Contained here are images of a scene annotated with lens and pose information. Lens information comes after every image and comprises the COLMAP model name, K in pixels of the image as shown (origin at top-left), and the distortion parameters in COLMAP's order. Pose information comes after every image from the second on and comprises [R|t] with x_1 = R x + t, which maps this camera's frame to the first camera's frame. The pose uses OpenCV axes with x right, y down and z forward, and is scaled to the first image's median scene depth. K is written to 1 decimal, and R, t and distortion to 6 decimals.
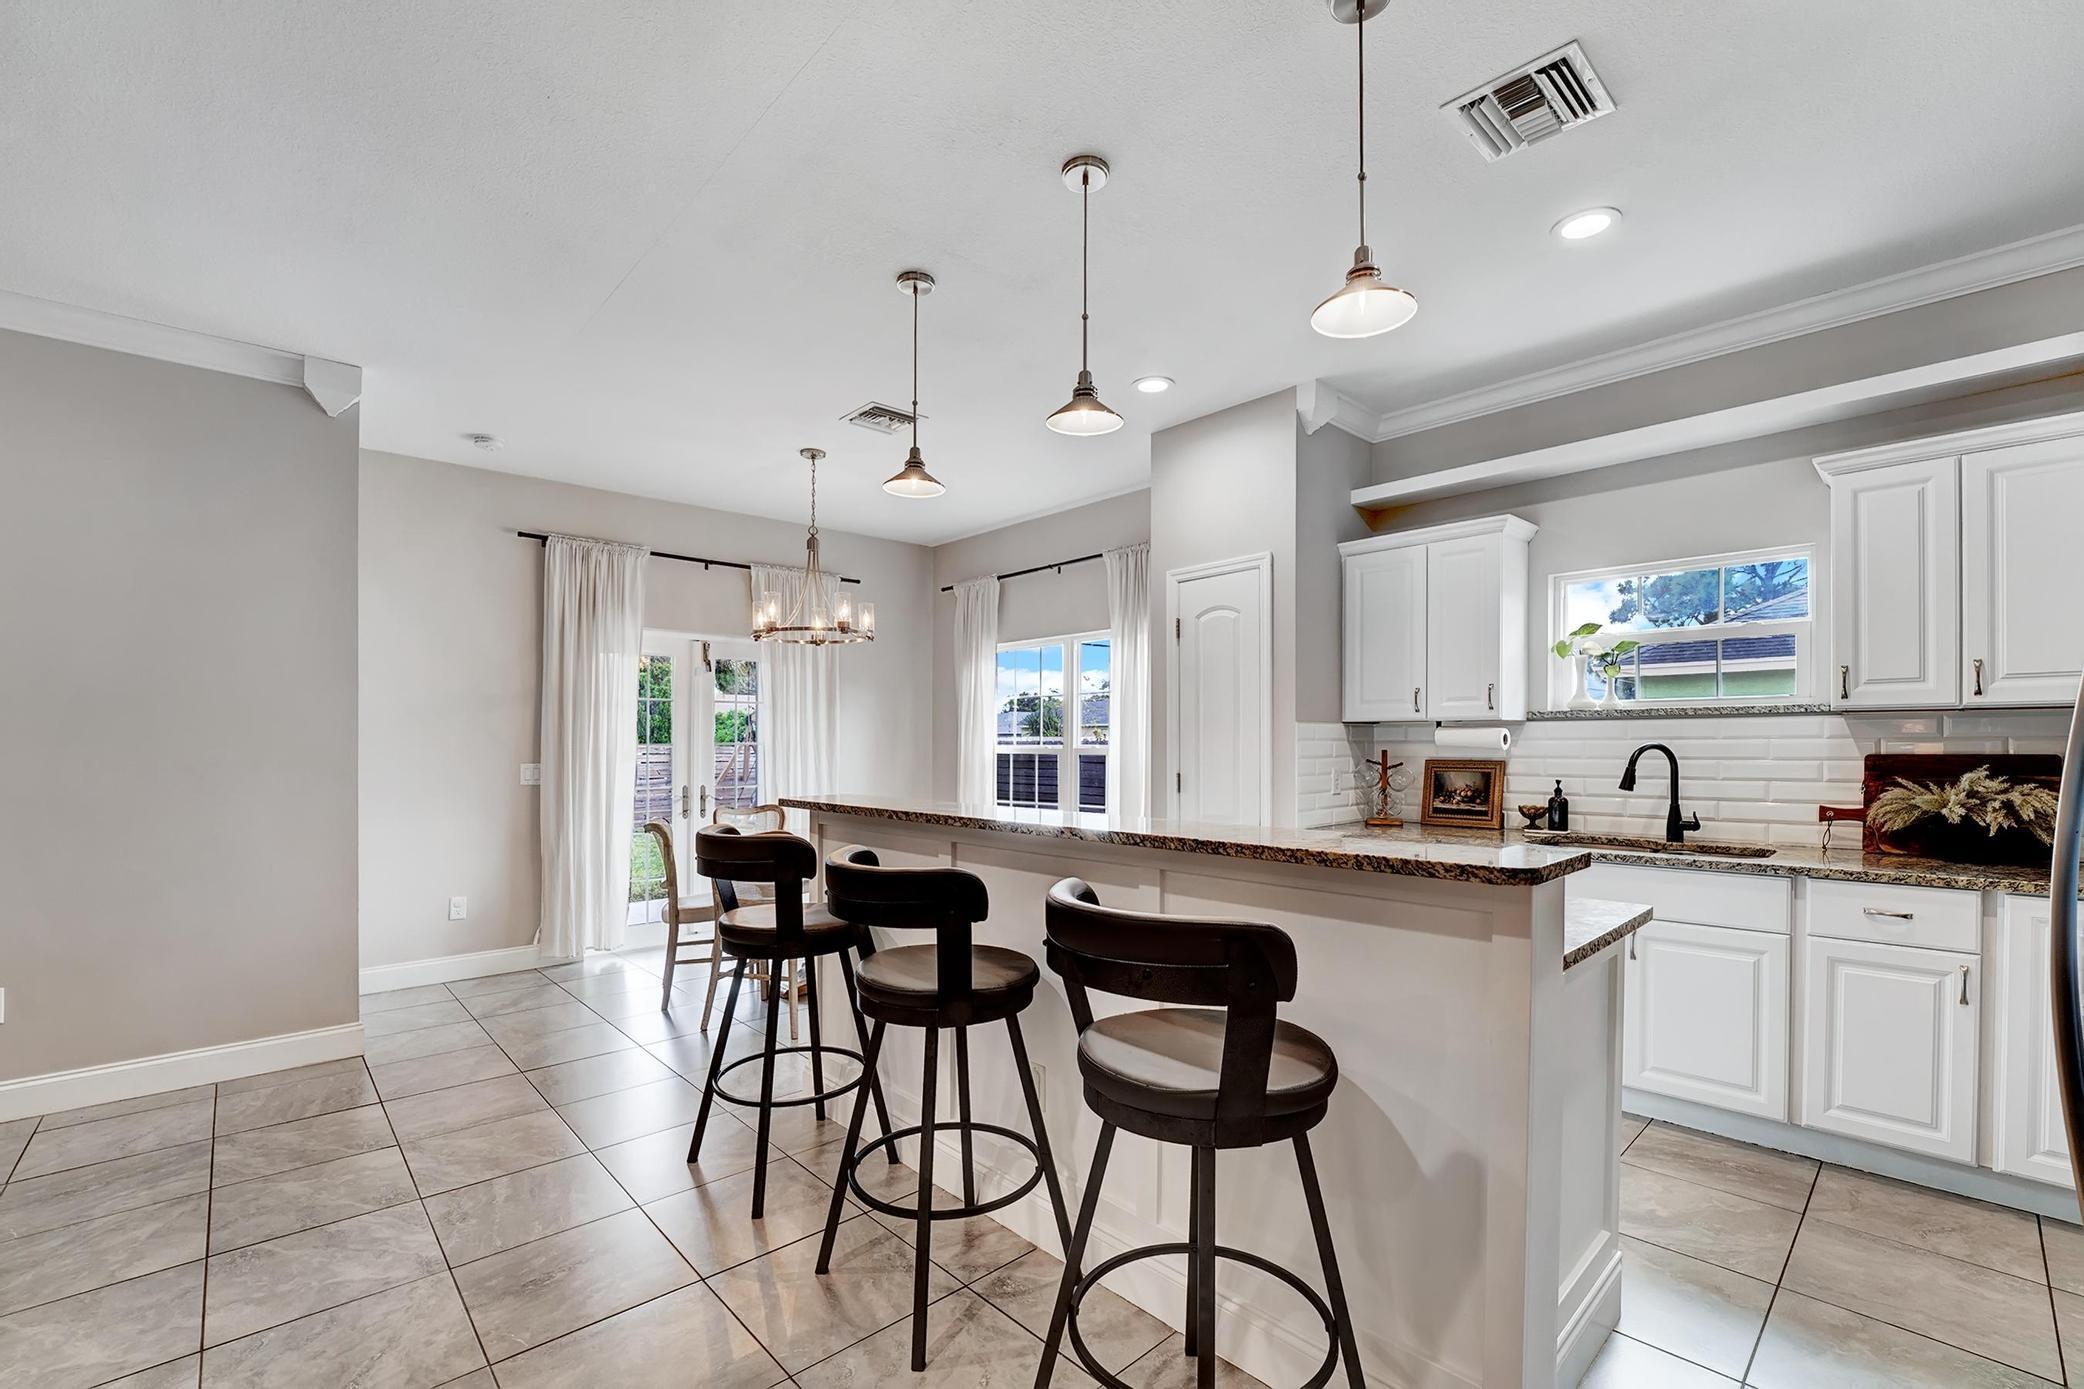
lens RADIAL K [[896.0, 0, 1049.9], [0, 896.0, 733.9], [0, 0, 1]] dist [-0.021866, 0.001011]
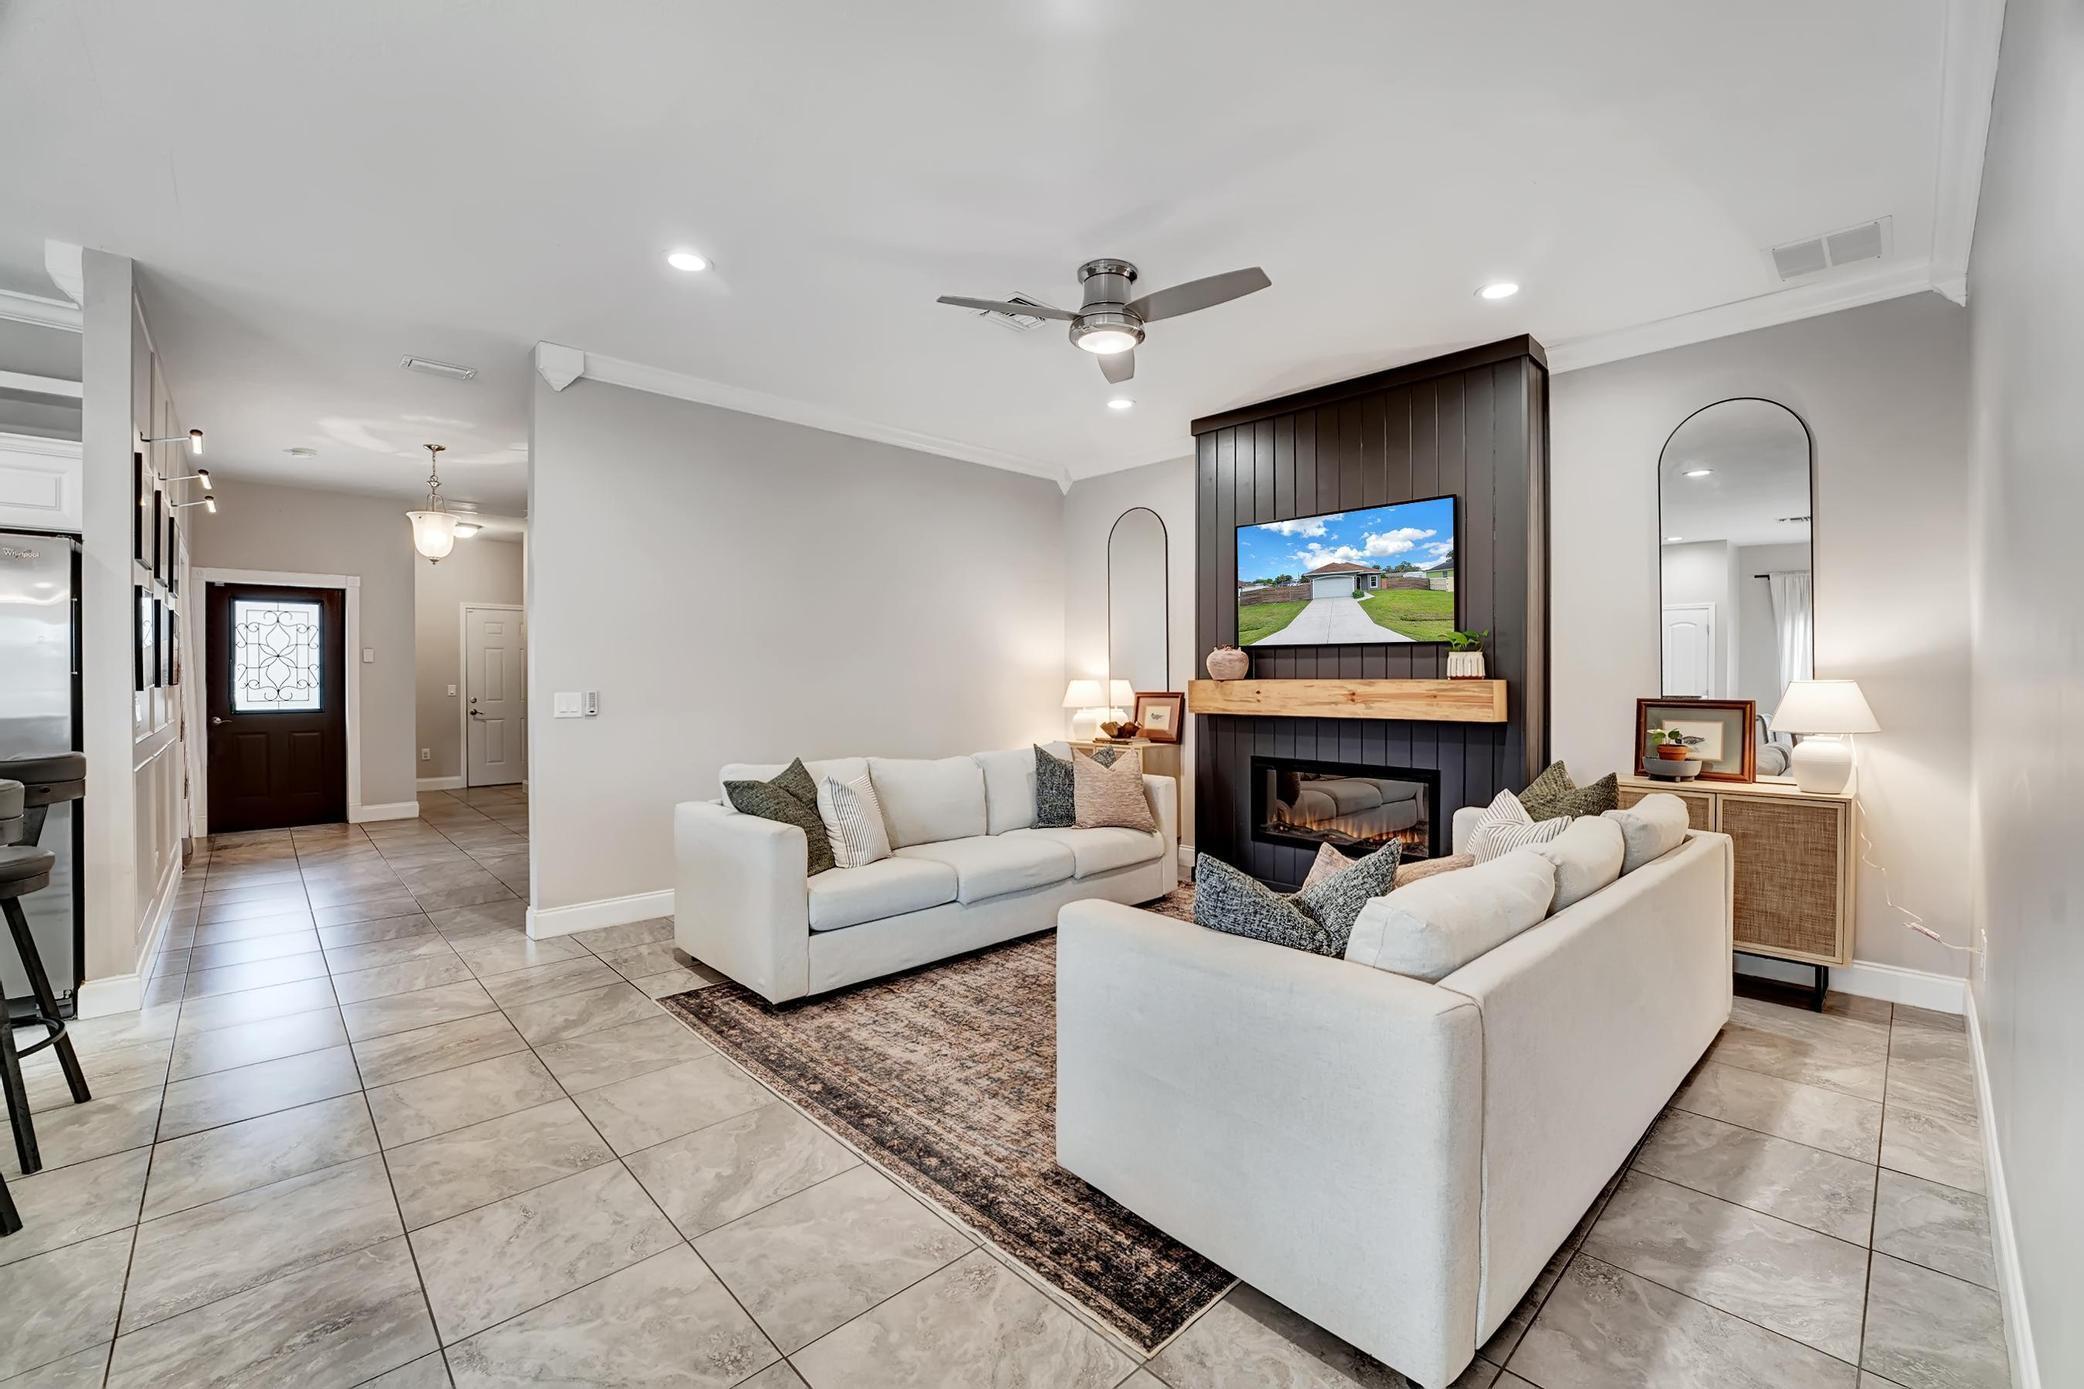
lens RADIAL K [[861.0, 0, 1048.5], [0, 861.0, 683.5], [0, 0, 1]] dist [-0.024860, 0.000364]
pose [[-0.999884, 0.003854, -0.014742, -0.655509], [0.003895, 0.999989, -0.002760, 0.022271], [0.014732, -0.002817, -0.999888, 0.949117]]
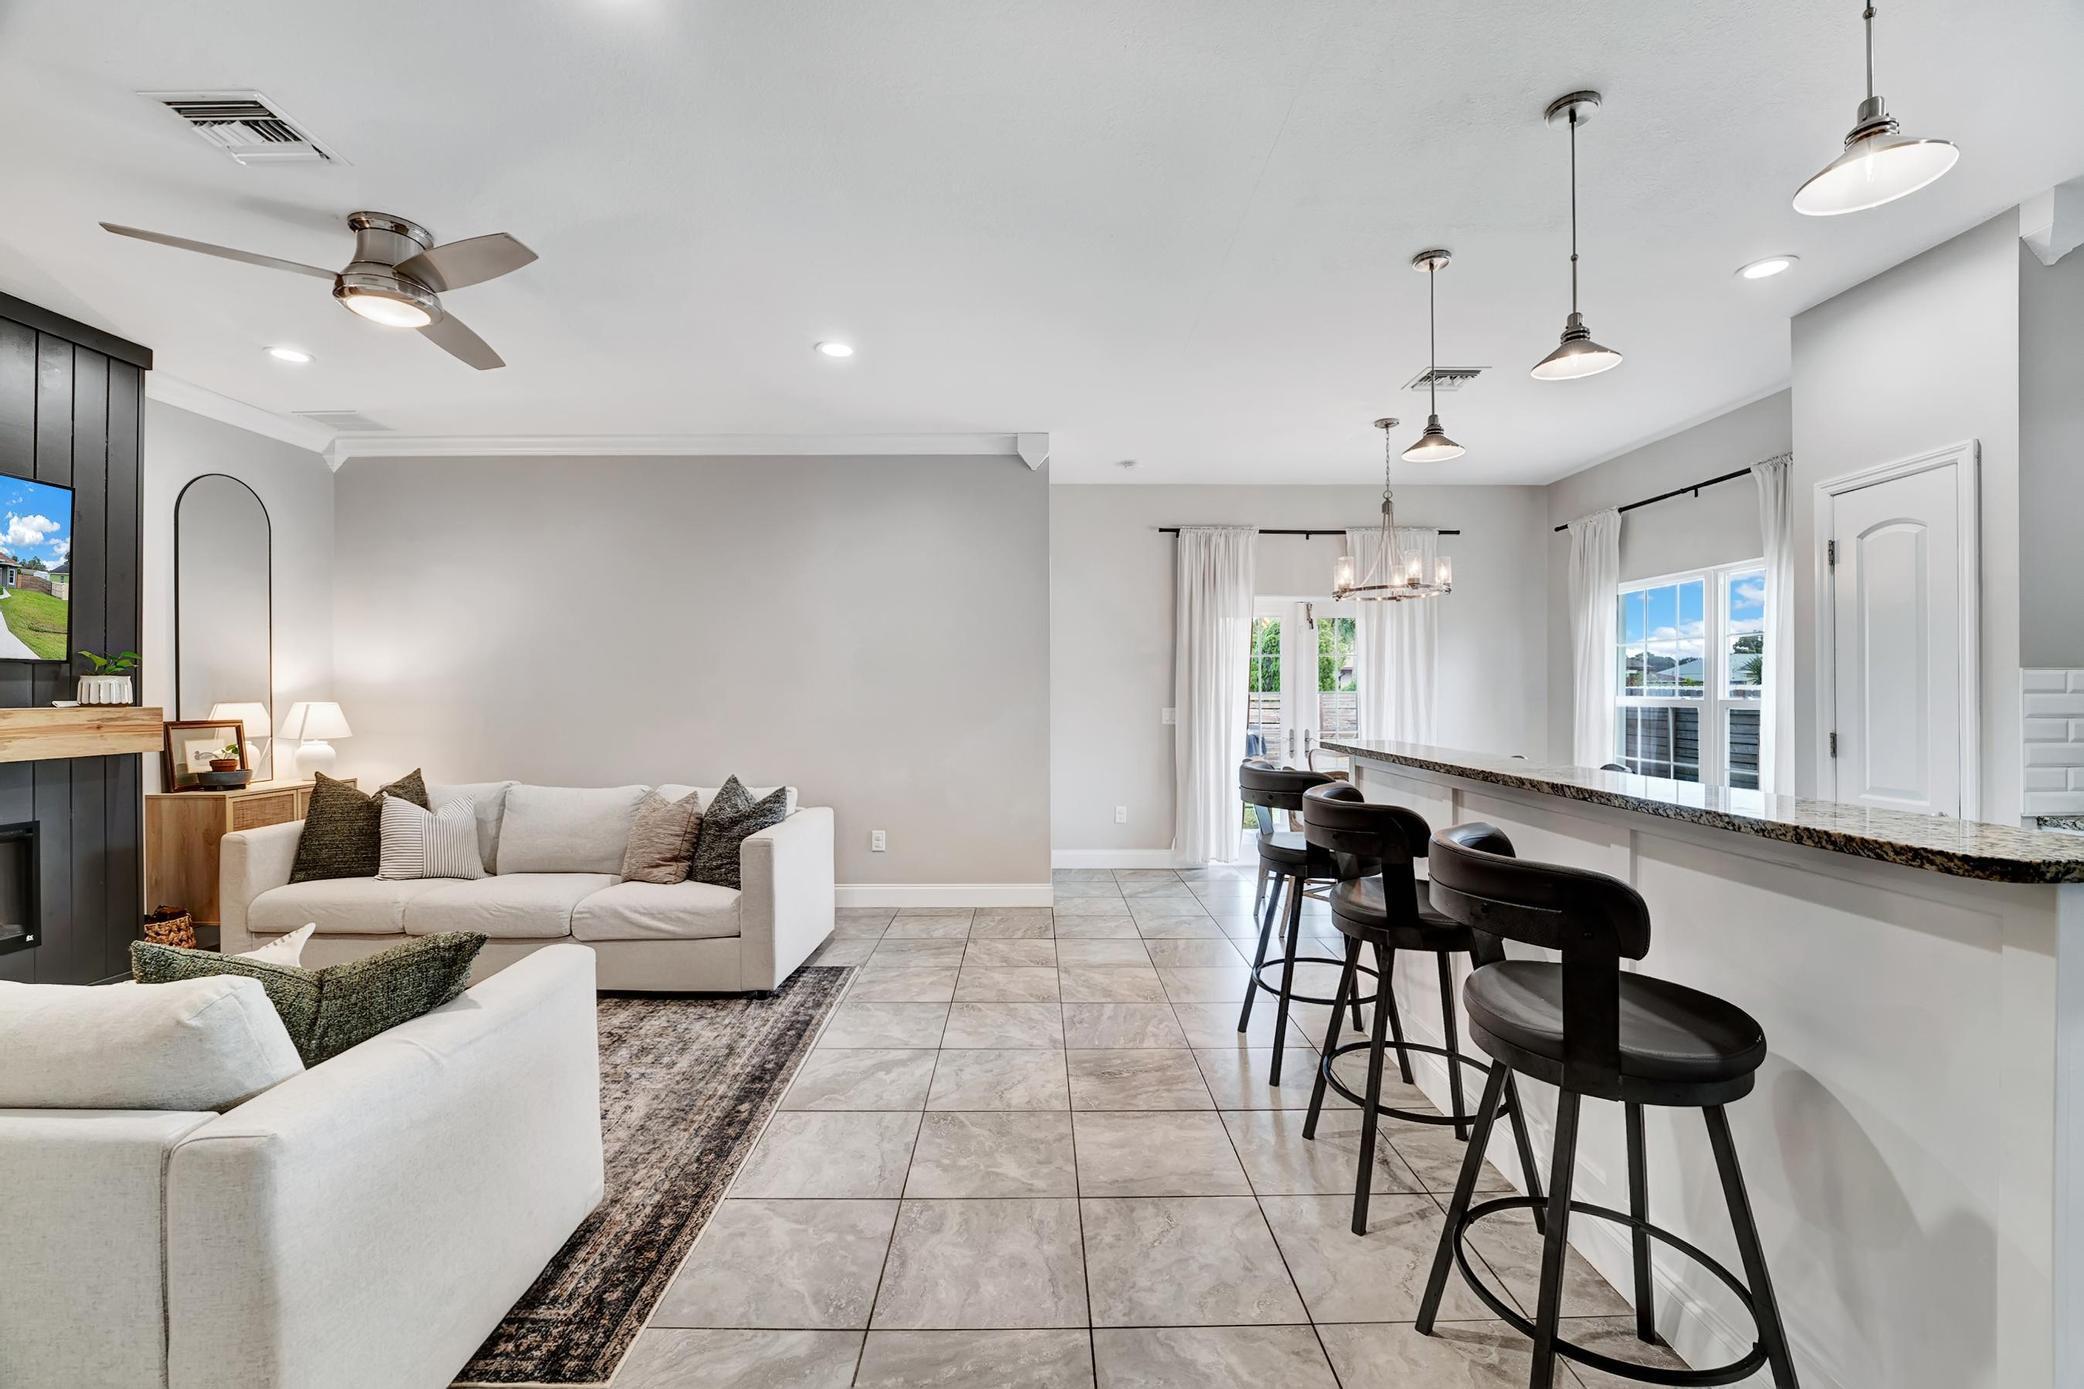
lens RADIAL K [[856.5, 0, 1042.0], [0, 856.5, 694.5], [0, 0, 1]] dist [-0.021520, 0.000409]
pose [[0.740516, 0.005025, -0.672020, 0.137727], [0.004500, 0.999913, 0.012435, -0.002972], [0.672024, -0.012232, 0.740429, -0.044811]]
